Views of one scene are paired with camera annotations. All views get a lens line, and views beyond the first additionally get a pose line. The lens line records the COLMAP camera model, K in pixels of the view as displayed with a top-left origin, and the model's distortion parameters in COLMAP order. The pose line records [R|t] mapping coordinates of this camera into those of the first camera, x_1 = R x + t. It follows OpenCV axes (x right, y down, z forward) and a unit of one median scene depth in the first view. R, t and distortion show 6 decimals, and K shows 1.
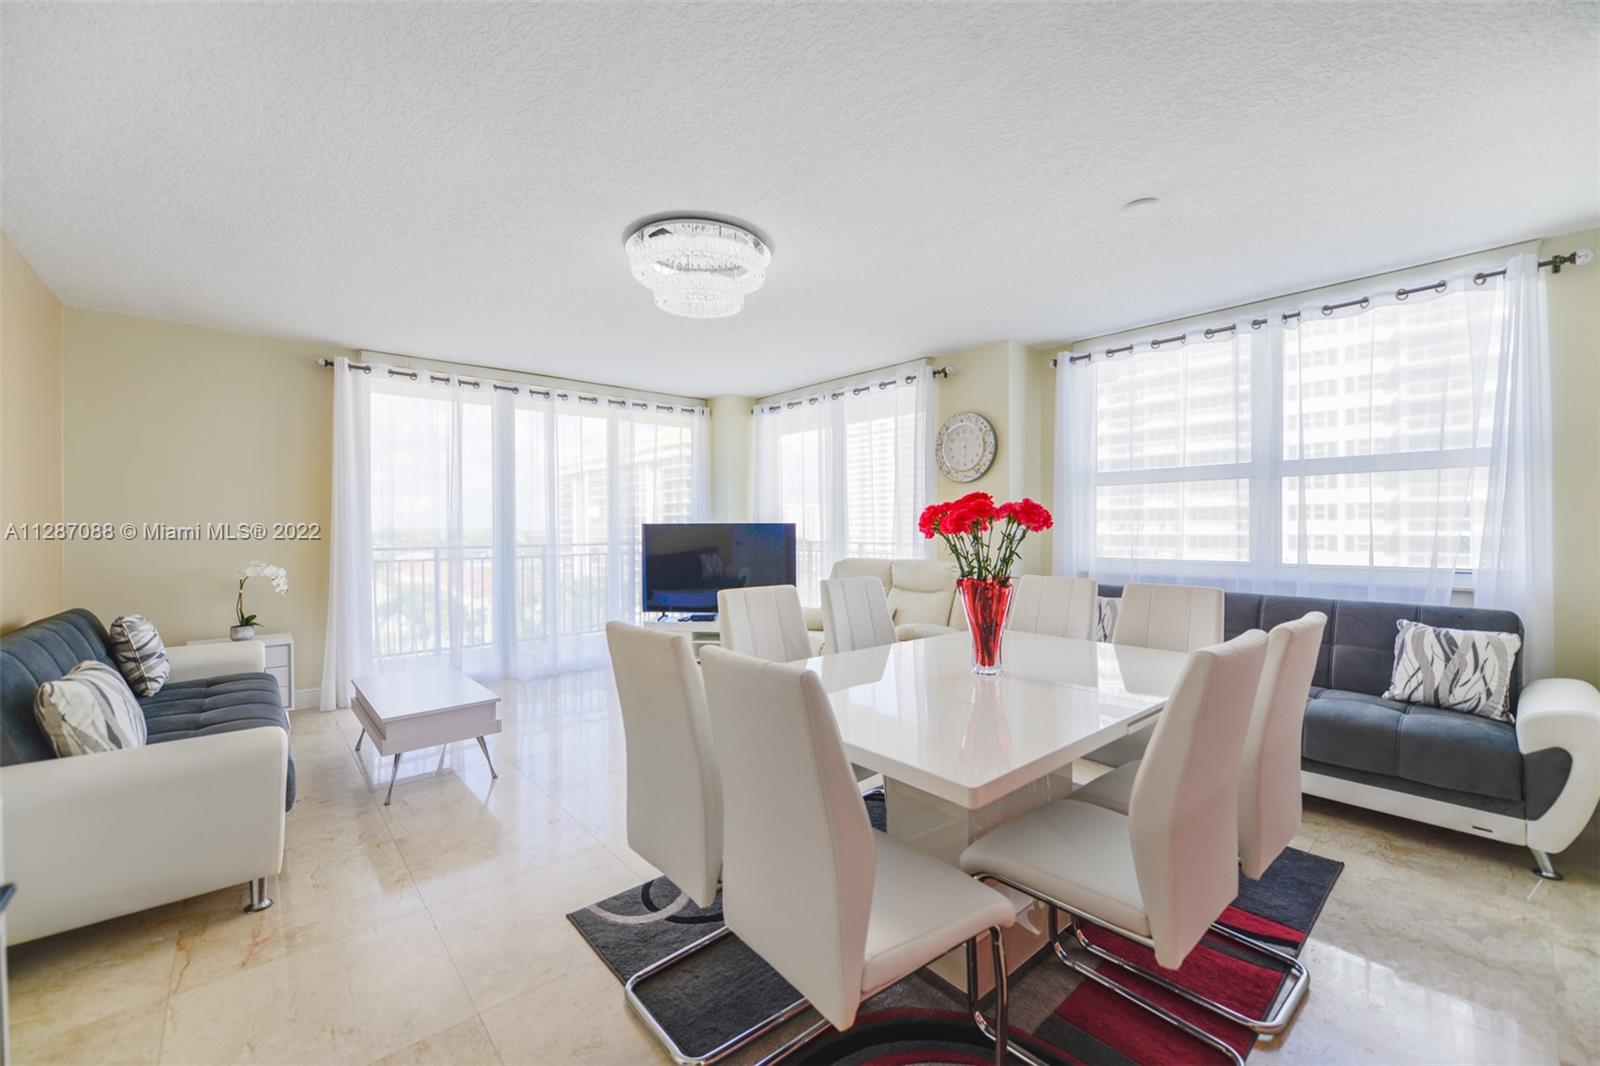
lens RADIAL K [[646.1, 0, 797.8], [0, 646.1, 536.7], [0, 0, 1]] dist [0.001051, 0.000040]
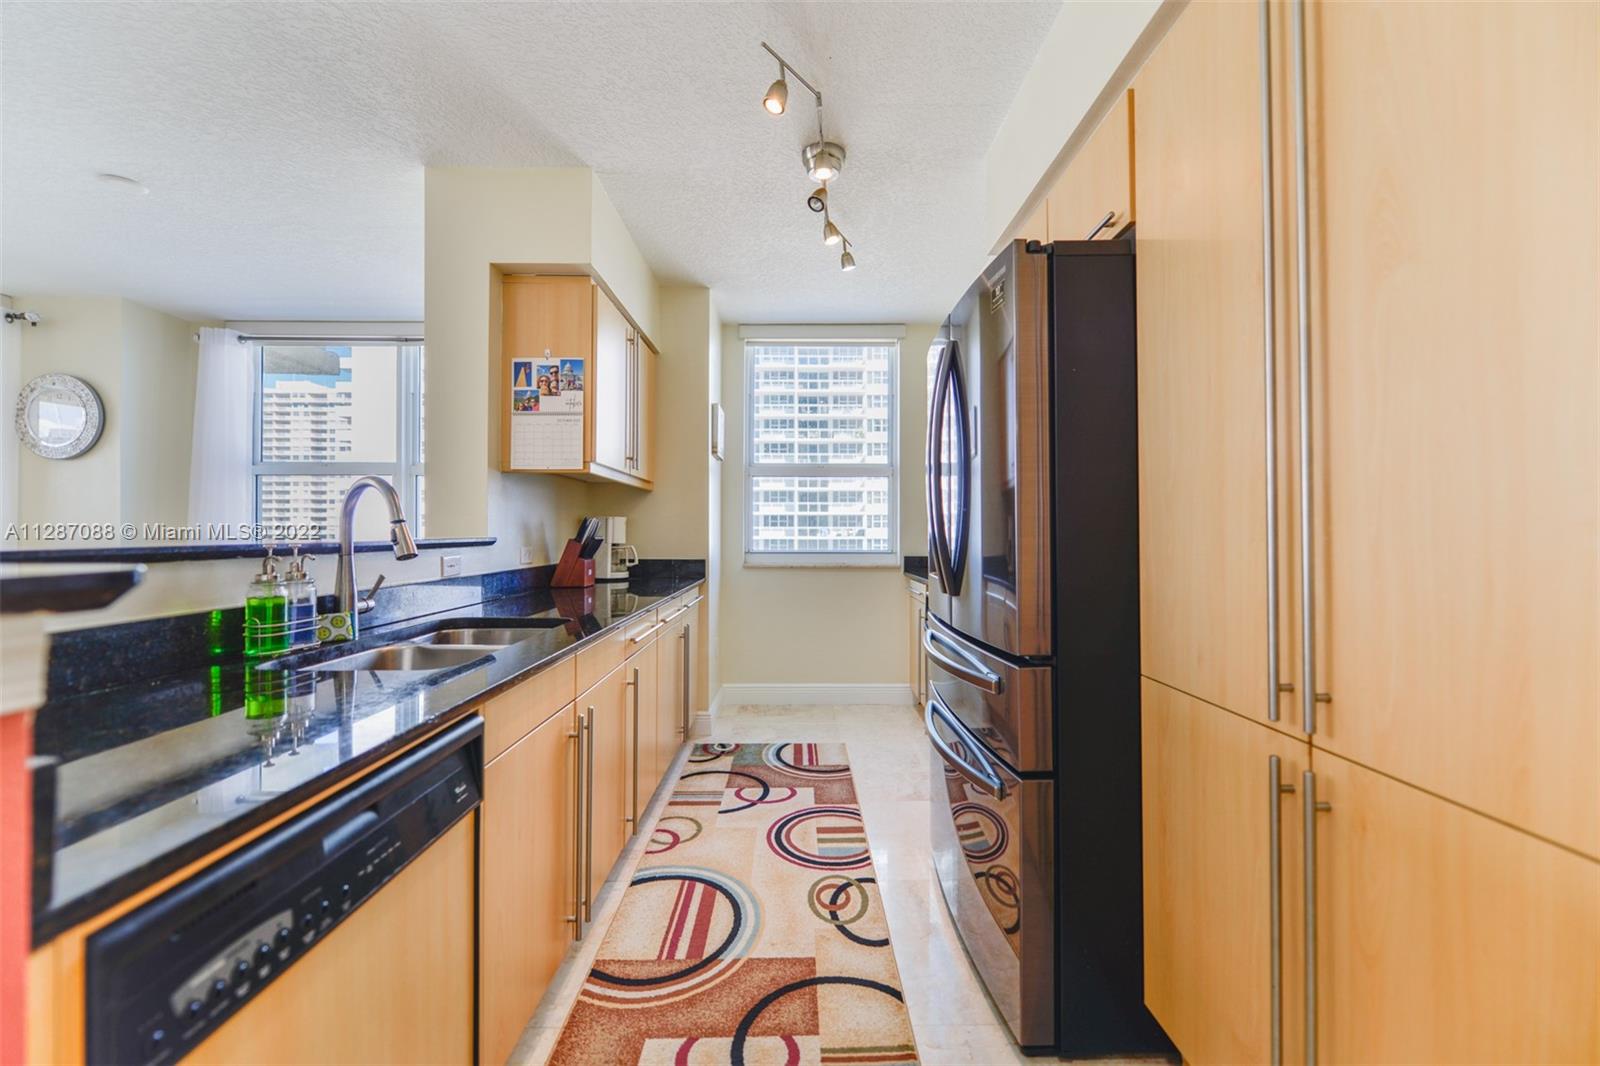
lens RADIAL K [[646.1, 0, 789.9], [0, 646.1, 525.9], [0, 0, 1]] dist [0.001051, 0.000040]
pose [[0.648344, 0.011419, 0.761262, 0.388065], [0.009507, 0.999688, -0.023093, 0.045539], [-0.761288, 0.022210, 0.648033, -0.372236]]
